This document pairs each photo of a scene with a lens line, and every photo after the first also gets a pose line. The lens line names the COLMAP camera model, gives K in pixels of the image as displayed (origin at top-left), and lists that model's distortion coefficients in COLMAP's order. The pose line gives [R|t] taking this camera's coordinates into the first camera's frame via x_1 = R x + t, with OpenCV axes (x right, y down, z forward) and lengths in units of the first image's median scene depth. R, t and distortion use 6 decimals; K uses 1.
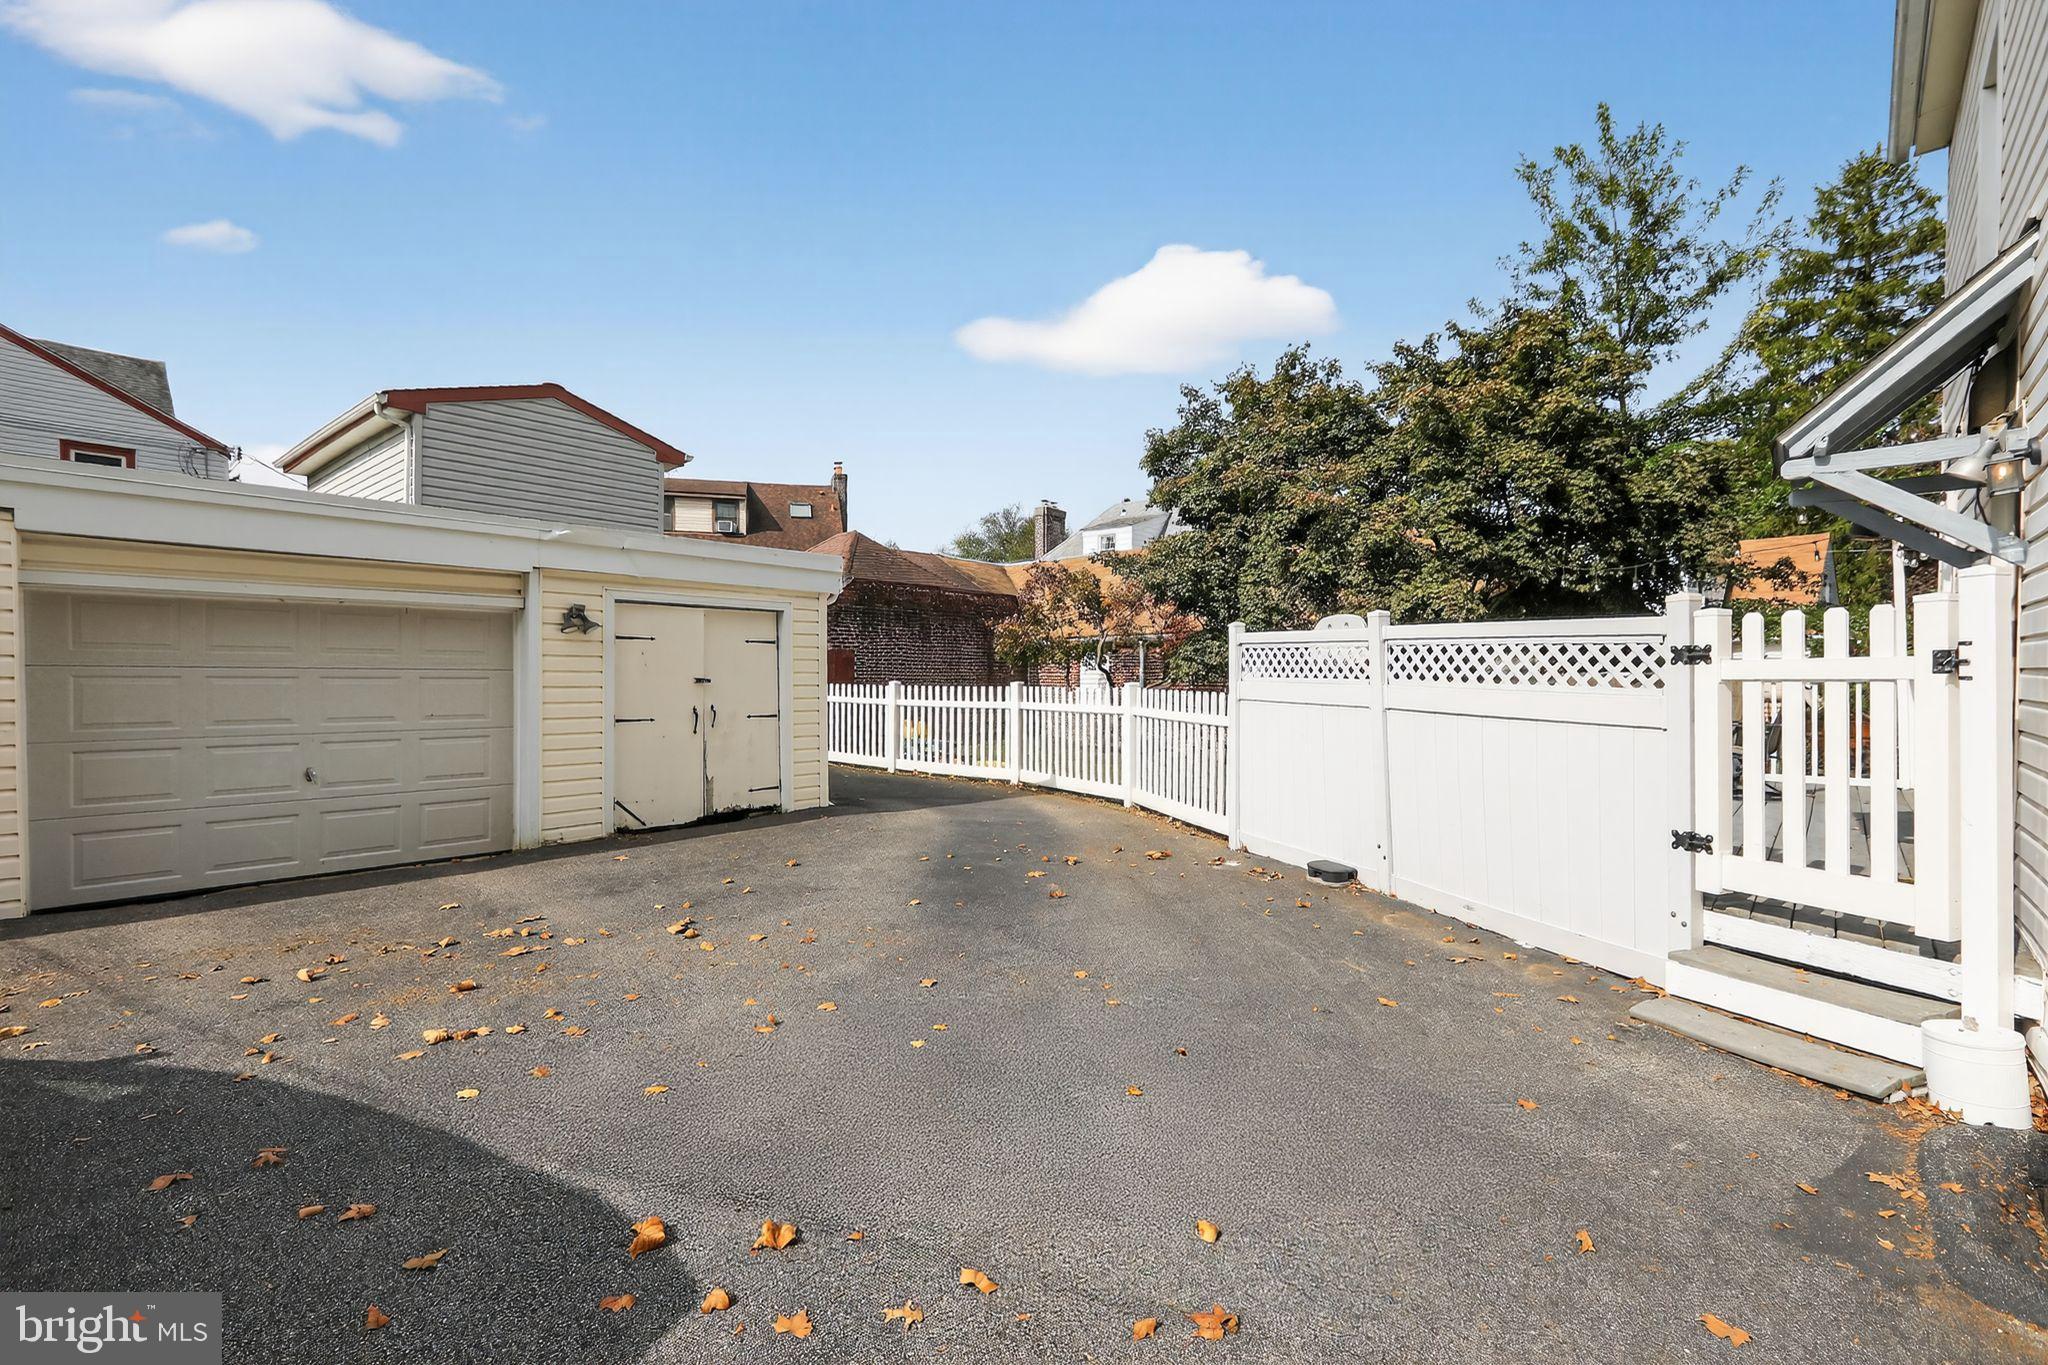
lens RADIAL K [[920.9, 0, 1027.9], [0, 920.9, 680.7], [0, 0, 1]] dist [-0.004457, 0.003542]
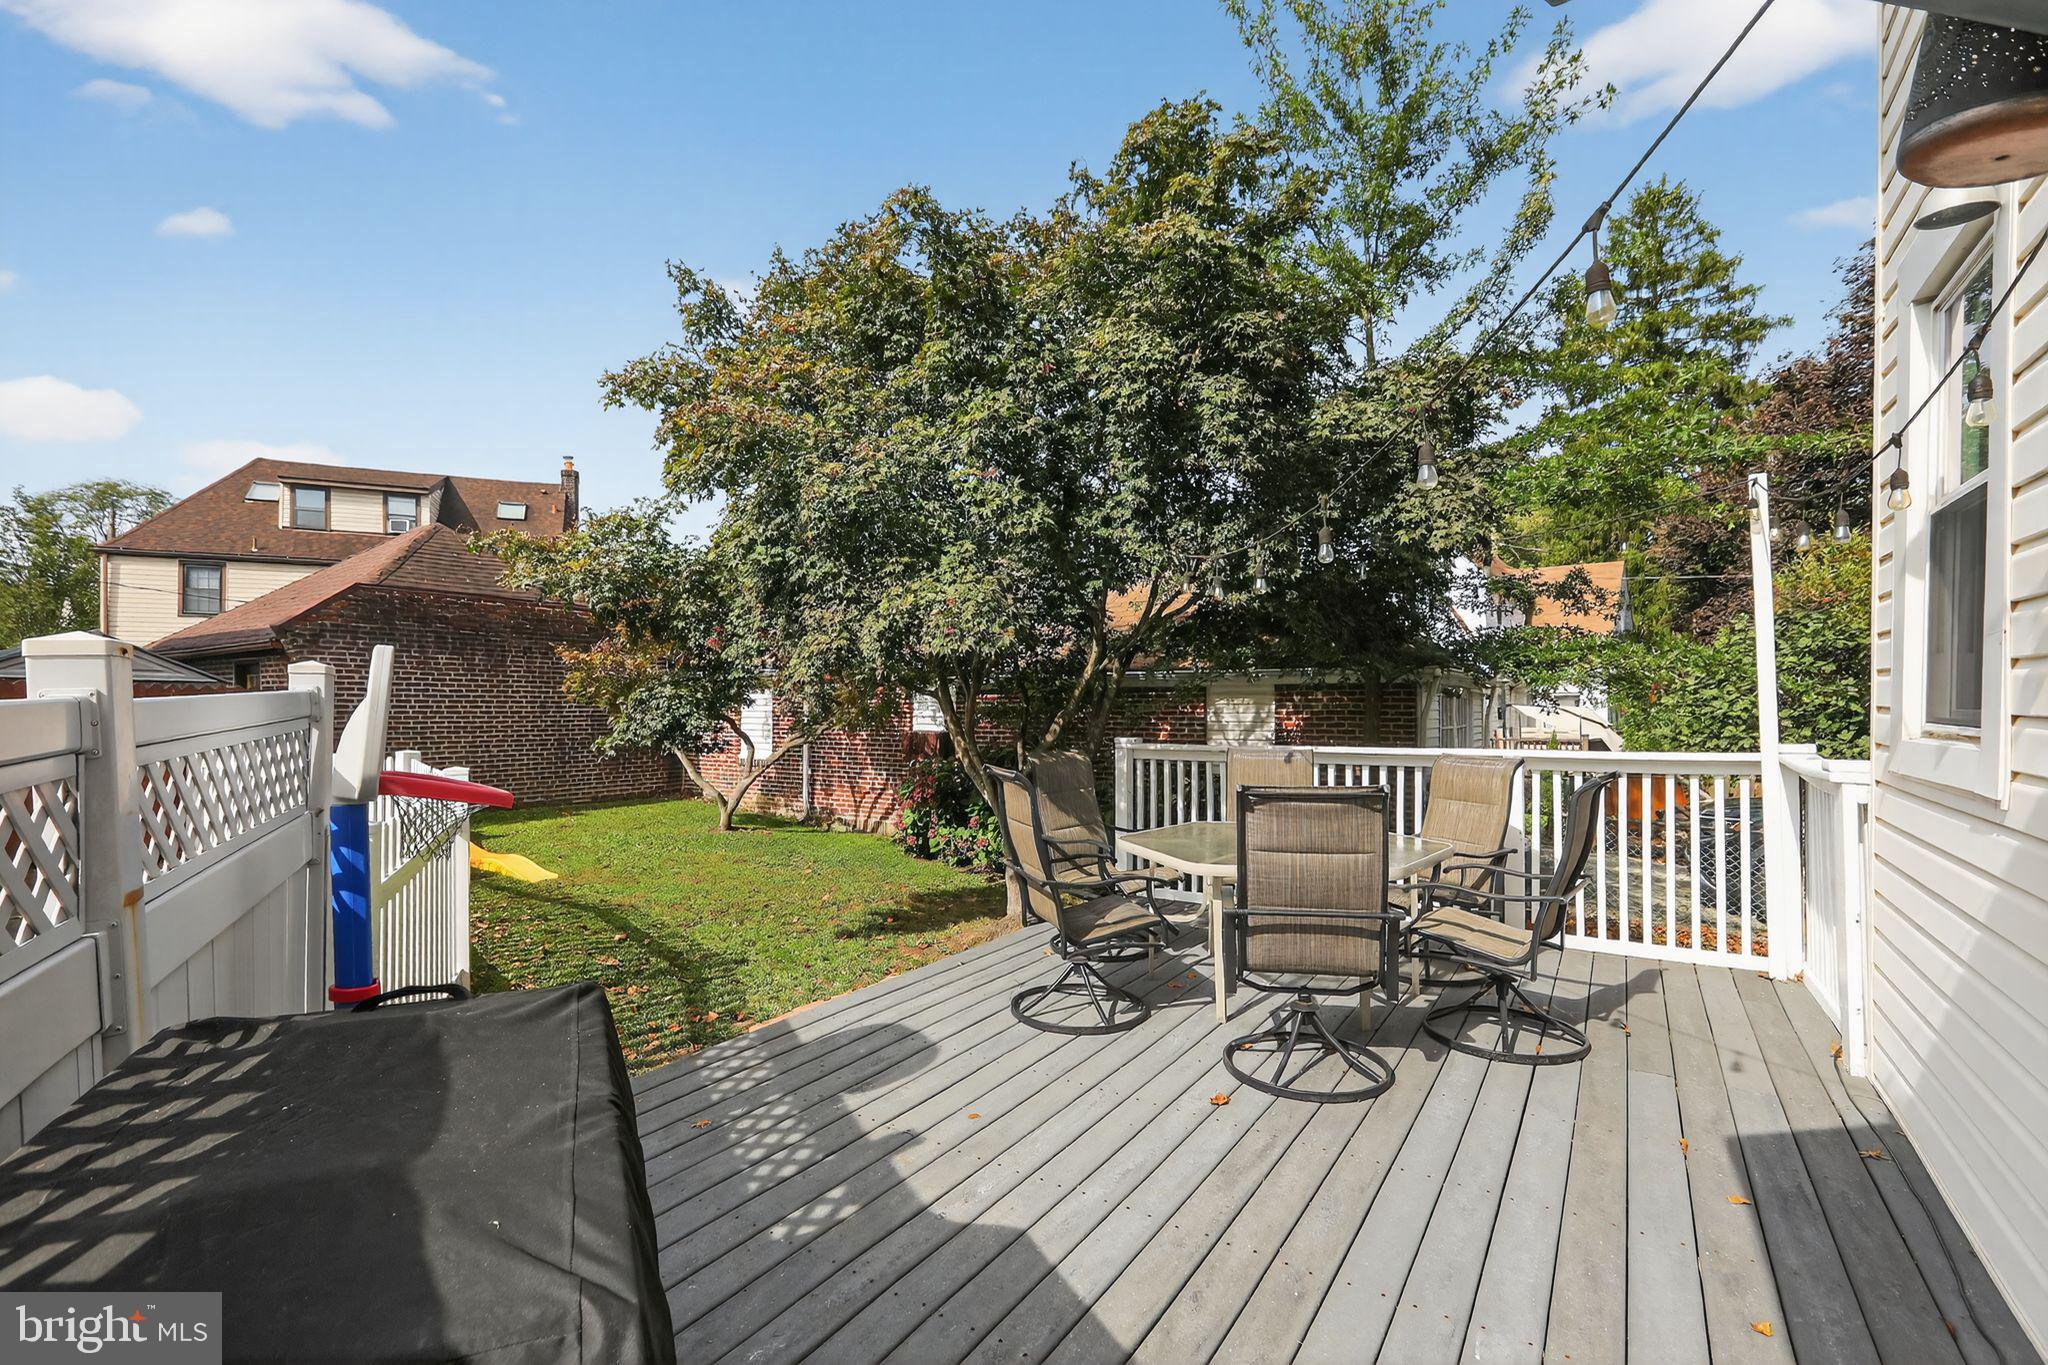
lens RADIAL K [[920.9, 0, 1018.9], [0, 920.9, 696.5], [0, 0, 1]] dist [-0.004457, 0.003542]
pose [[0.990455, 0.000996, 0.137831, 0.122476], [0.000272, 0.999958, -0.009183, -0.011752], [-0.137835, 0.009133, 0.990413, 0.146542]]
